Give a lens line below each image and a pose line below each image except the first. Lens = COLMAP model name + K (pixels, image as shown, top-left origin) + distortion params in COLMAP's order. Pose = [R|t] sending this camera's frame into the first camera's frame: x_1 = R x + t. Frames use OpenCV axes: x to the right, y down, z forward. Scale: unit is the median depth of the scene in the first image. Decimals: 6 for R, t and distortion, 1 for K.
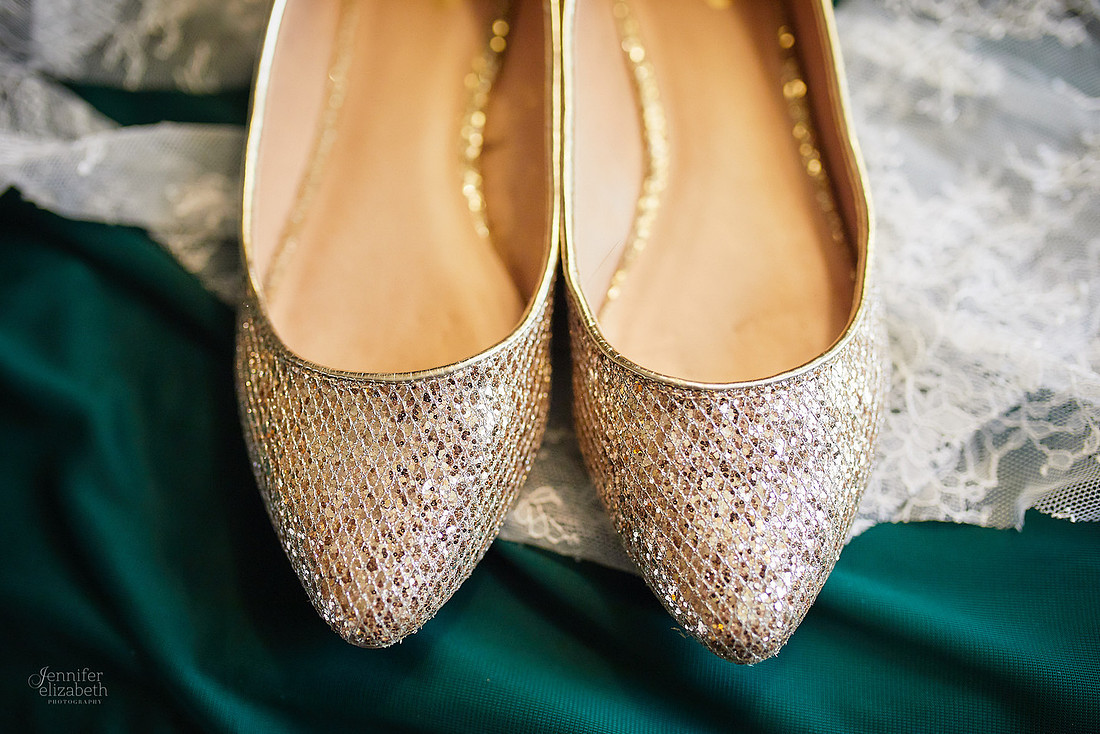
lens RADIAL K [[1095.3, 0, 550.0], [0, 1095.3, 367.0], [0, 0, 1]] dist [-0.019087, -0.005811]
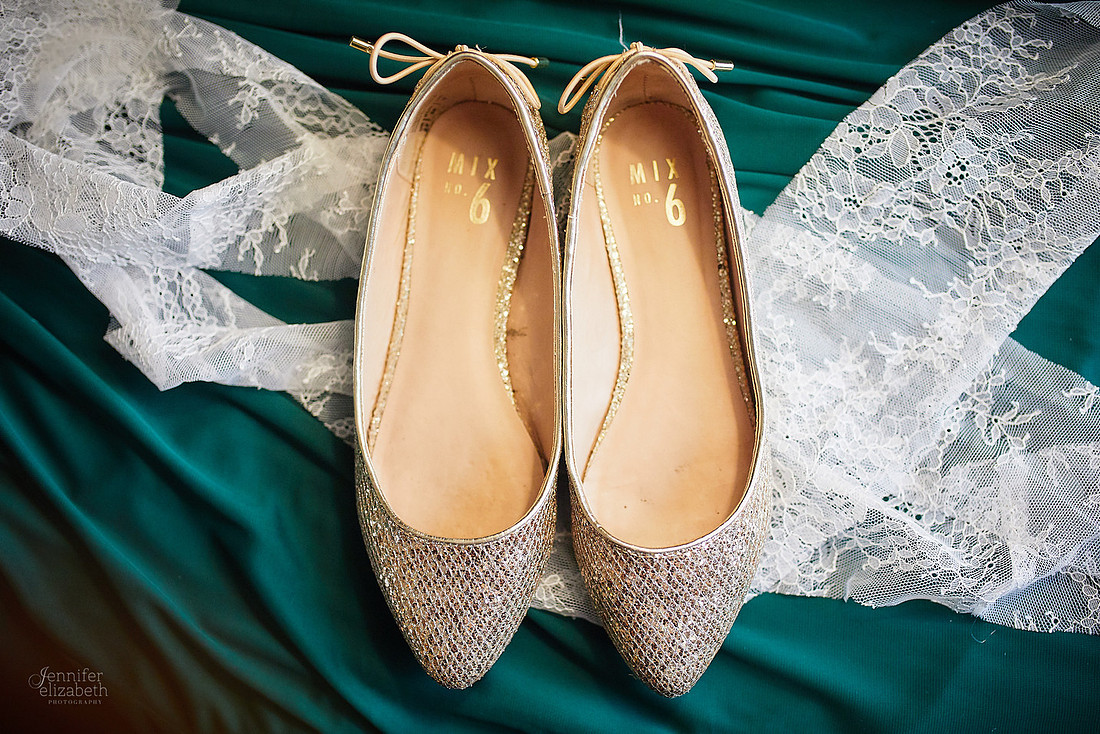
lens RADIAL K [[1110.1, 0, 550.0], [0, 1110.1, 367.0], [0, 0, 1]] dist [0.001160, -0.000522]
pose [[0.999987, -0.005176, 0.000428, -0.009256], [0.004873, 0.963573, 0.267400, -0.624614], [-0.001796, -0.267394, 0.963586, -0.494200]]
